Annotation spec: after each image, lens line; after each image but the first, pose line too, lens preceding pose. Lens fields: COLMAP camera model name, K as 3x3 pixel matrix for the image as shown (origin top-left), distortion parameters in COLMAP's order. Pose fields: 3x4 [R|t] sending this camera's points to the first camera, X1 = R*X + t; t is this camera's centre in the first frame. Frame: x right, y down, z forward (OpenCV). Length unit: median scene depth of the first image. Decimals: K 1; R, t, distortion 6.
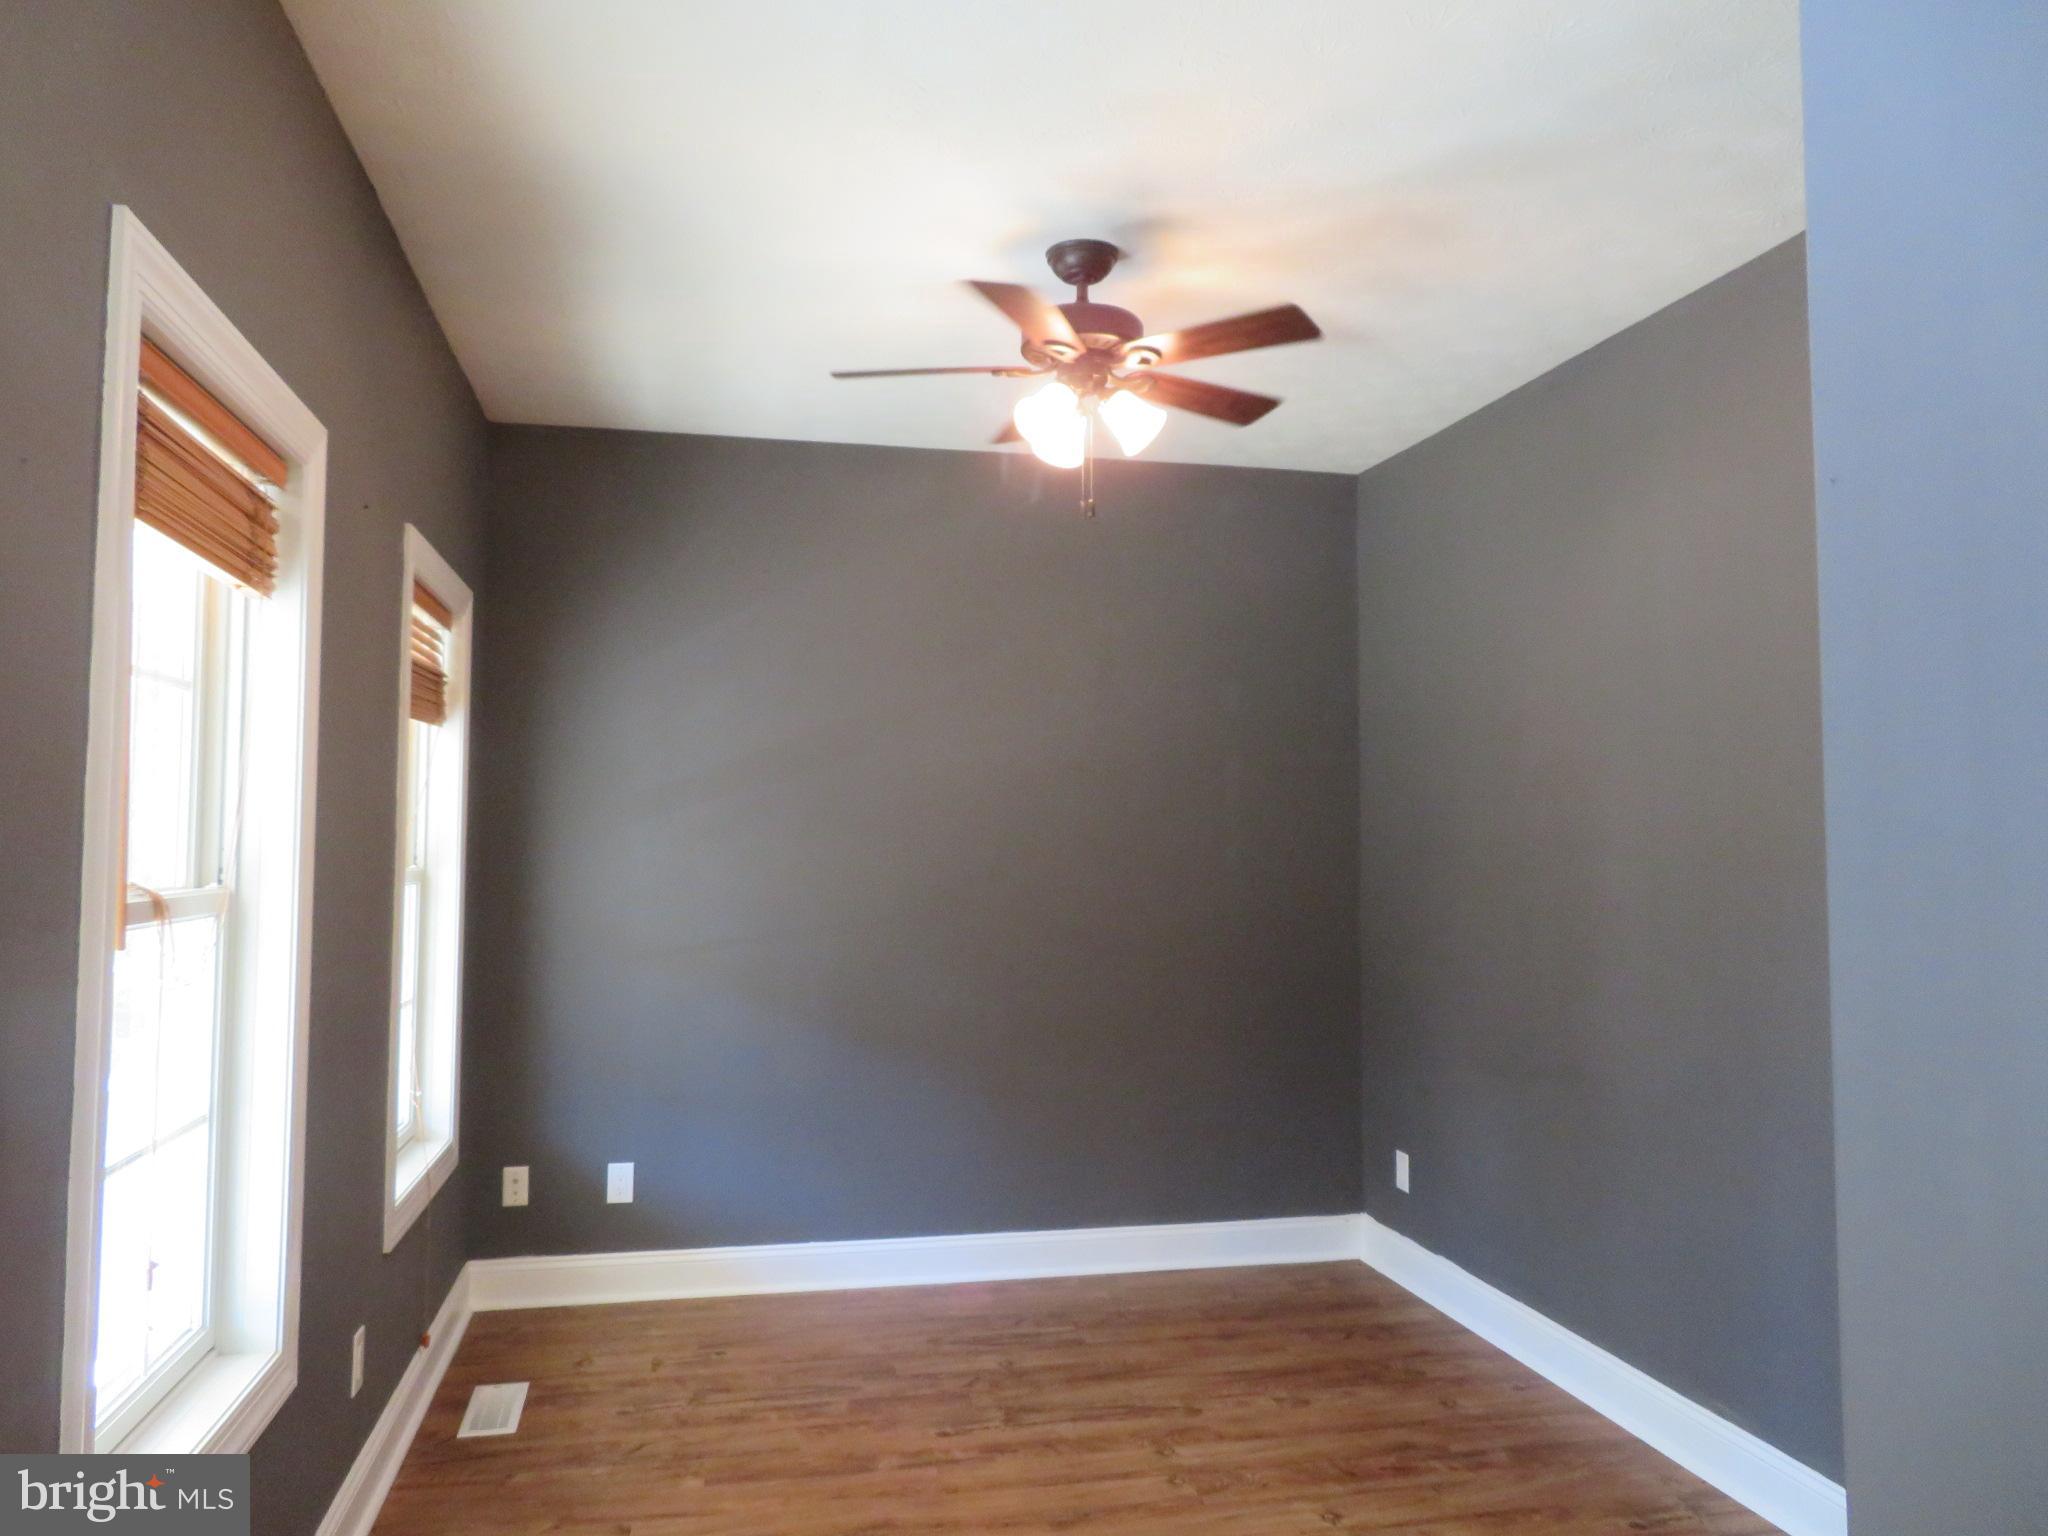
lens RADIAL K [[1468.4, 0, 1021.8], [0, 1468.4, 754.9], [0, 0, 1]] dist [0.003788, 0.002533]
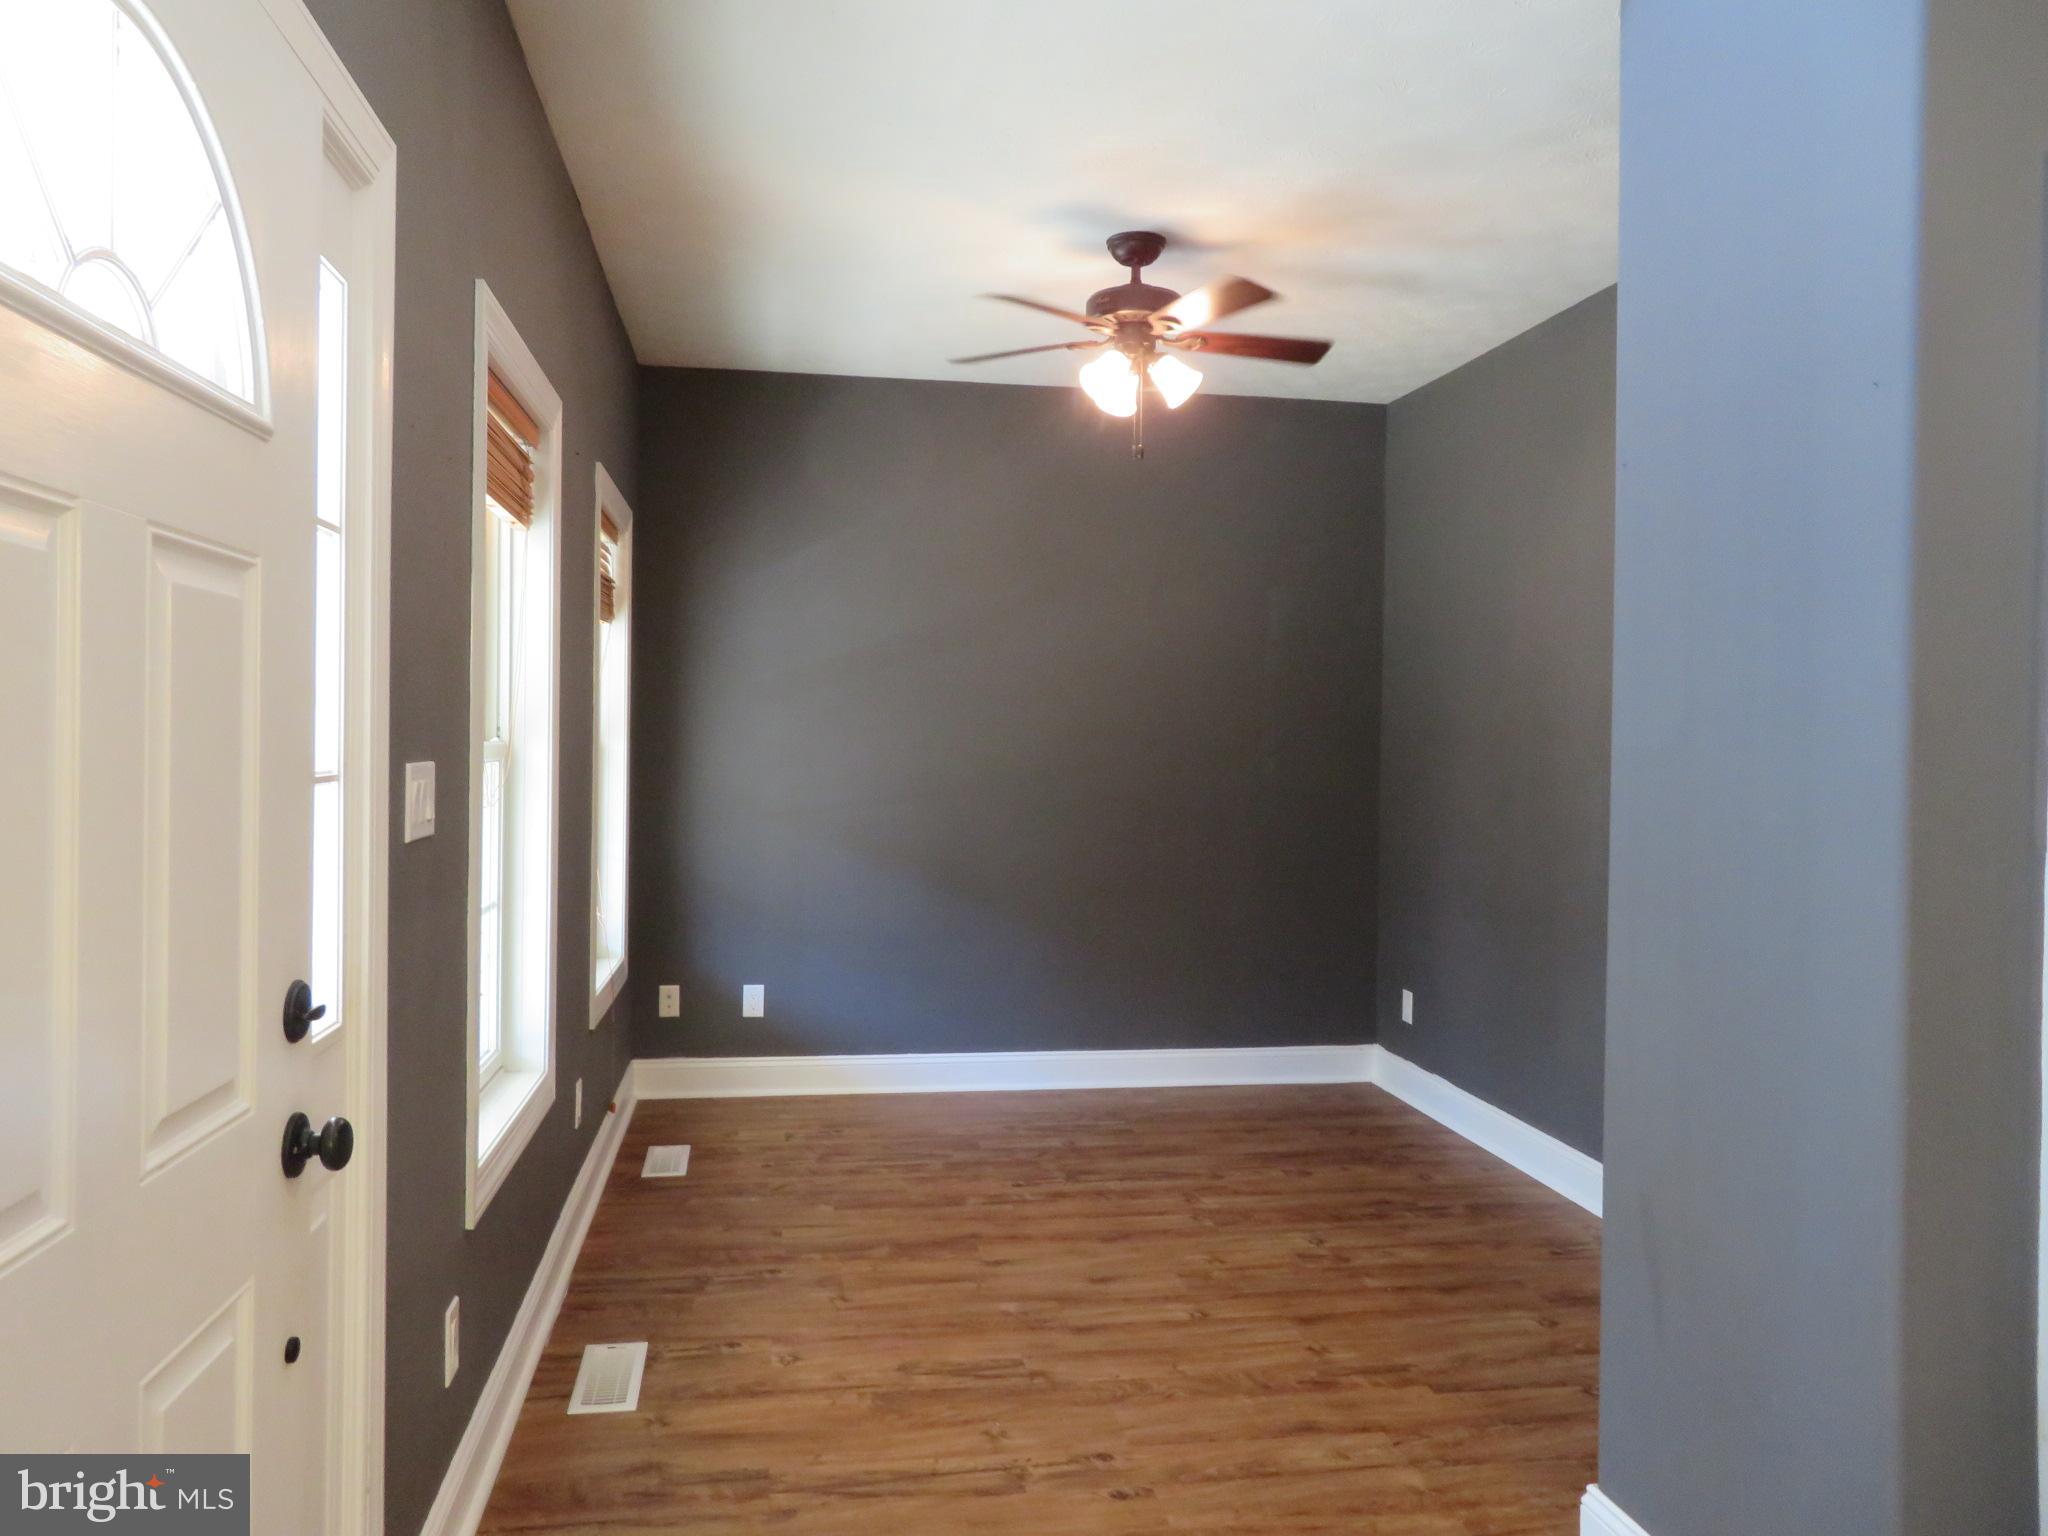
lens RADIAL K [[1468.4, 0, 1021.8], [0, 1468.4, 754.9], [0, 0, 1]] dist [0.003788, 0.002533]
pose [[0.998602, 0.010272, -0.051859, 0.012148], [-0.006653, 0.997561, 0.069475, 0.002803], [0.052446, -0.069033, 0.996235, -0.234635]]
